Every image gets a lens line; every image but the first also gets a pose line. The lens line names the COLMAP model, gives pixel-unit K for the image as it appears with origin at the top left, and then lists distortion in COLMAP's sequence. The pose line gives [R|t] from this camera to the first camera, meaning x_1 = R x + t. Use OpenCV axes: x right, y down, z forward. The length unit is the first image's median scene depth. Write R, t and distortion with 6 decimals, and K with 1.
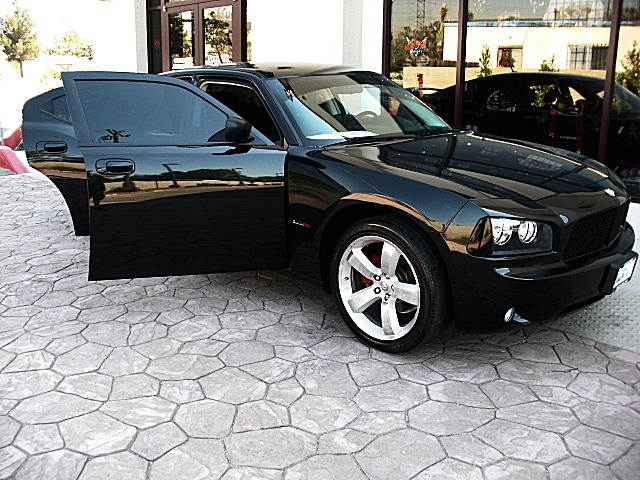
lens RADIAL K [[628.1, 0, 308.8], [0, 628.1, 238.4], [0, 0, 1]] dist [-0.205759, 0.173584]
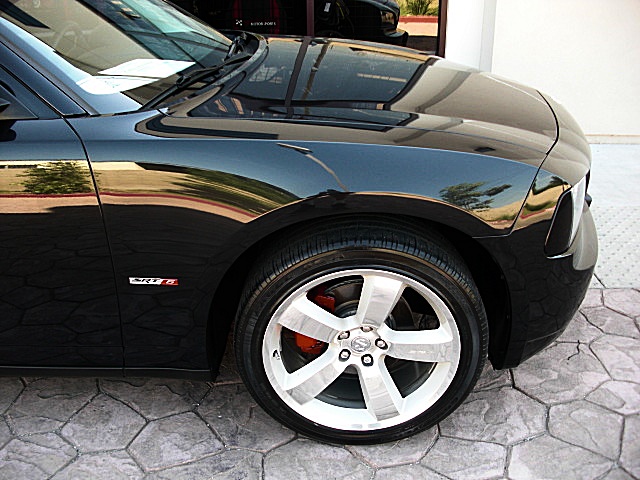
lens RADIAL K [[628.1, 0, 308.8], [0, 628.1, 238.4], [0, 0, 1]] dist [-0.205759, 0.173584]
pose [[0.710998, -0.314310, 0.629040, -0.222527], [0.199343, 0.947940, 0.248338, -0.154437], [-0.674348, -0.051173, 0.736638, 0.621554]]
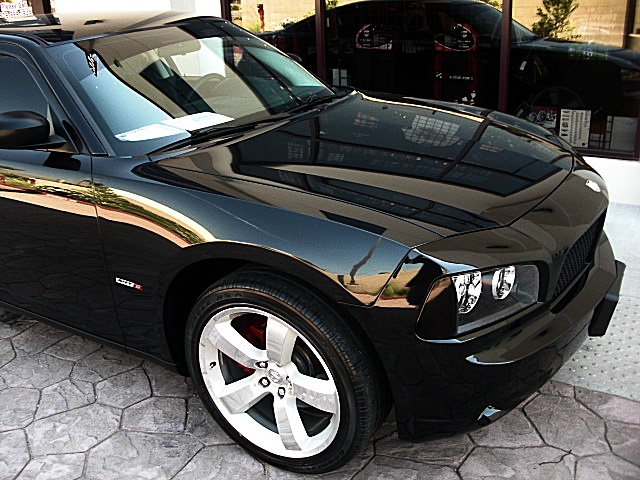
lens RADIAL K [[628.1, 0, 308.8], [0, 628.1, 238.4], [0, 0, 1]] dist [-0.205759, 0.173584]
pose [[0.966801, -0.133530, 0.217866, 0.035382], [0.109617, 0.986893, 0.118430, -0.128555], [-0.230825, -0.090617, 0.968766, 0.394428]]
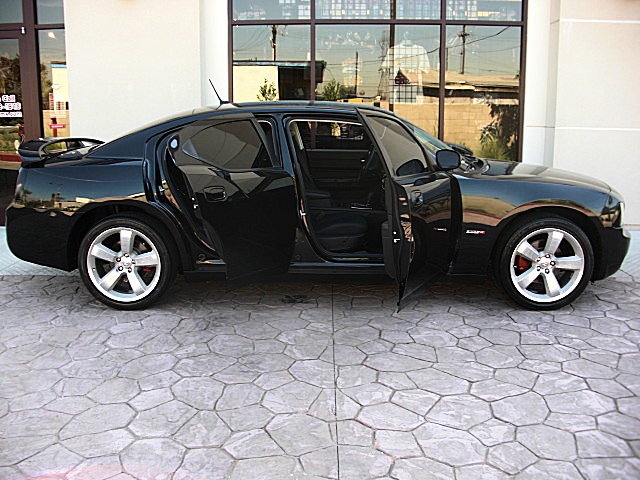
lens RADIAL K [[628.1, 0, 308.8], [0, 628.1, 238.4], [0, 0, 1]] dist [-0.205759, 0.173584]
pose [[0.720077, -0.143642, 0.678864, -1.171627], [0.182976, 0.983019, 0.013914, -0.095472], [-0.669334, 0.114197, 0.734133, 0.331714]]
